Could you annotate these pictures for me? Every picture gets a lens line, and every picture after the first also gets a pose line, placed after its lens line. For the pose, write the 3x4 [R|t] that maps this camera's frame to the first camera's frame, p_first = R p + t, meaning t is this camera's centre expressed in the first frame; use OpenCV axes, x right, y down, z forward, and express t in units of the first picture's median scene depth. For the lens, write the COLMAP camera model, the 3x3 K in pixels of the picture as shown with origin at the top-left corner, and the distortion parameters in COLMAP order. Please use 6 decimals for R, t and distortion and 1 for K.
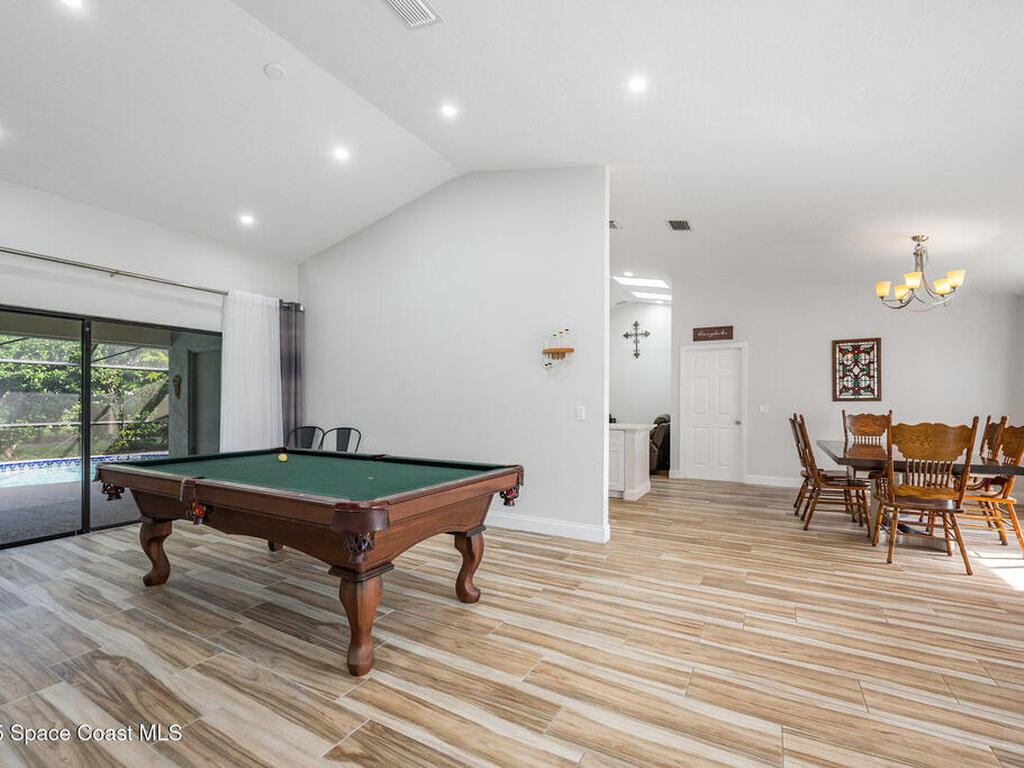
lens RADIAL K [[460.4, 0, 510.9], [0, 460.4, 389.6], [0, 0, 1]] dist [0.002469, 0.000644]
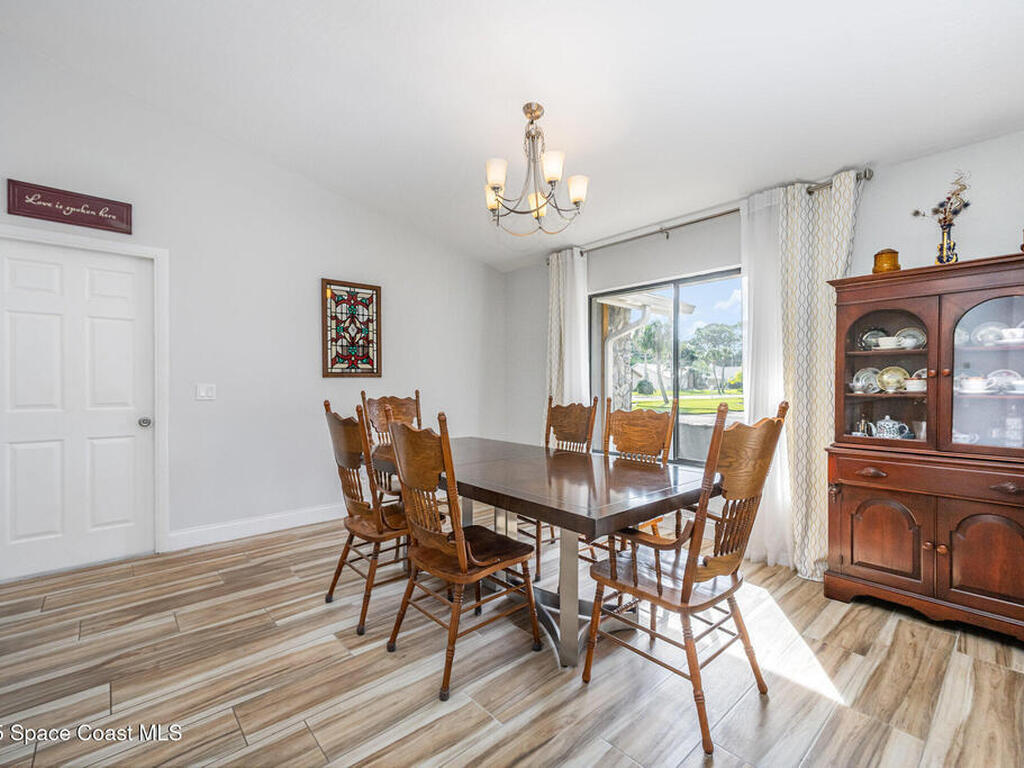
lens RADIAL K [[460.4, 0, 510.9], [0, 460.4, 389.6], [0, 0, 1]] dist [0.002469, 0.000644]
pose [[0.324823, -0.011392, 0.945706, 0.200311], [-0.029055, 0.999335, 0.022017, 0.021532], [-0.945328, -0.034629, 0.324276, 0.568308]]
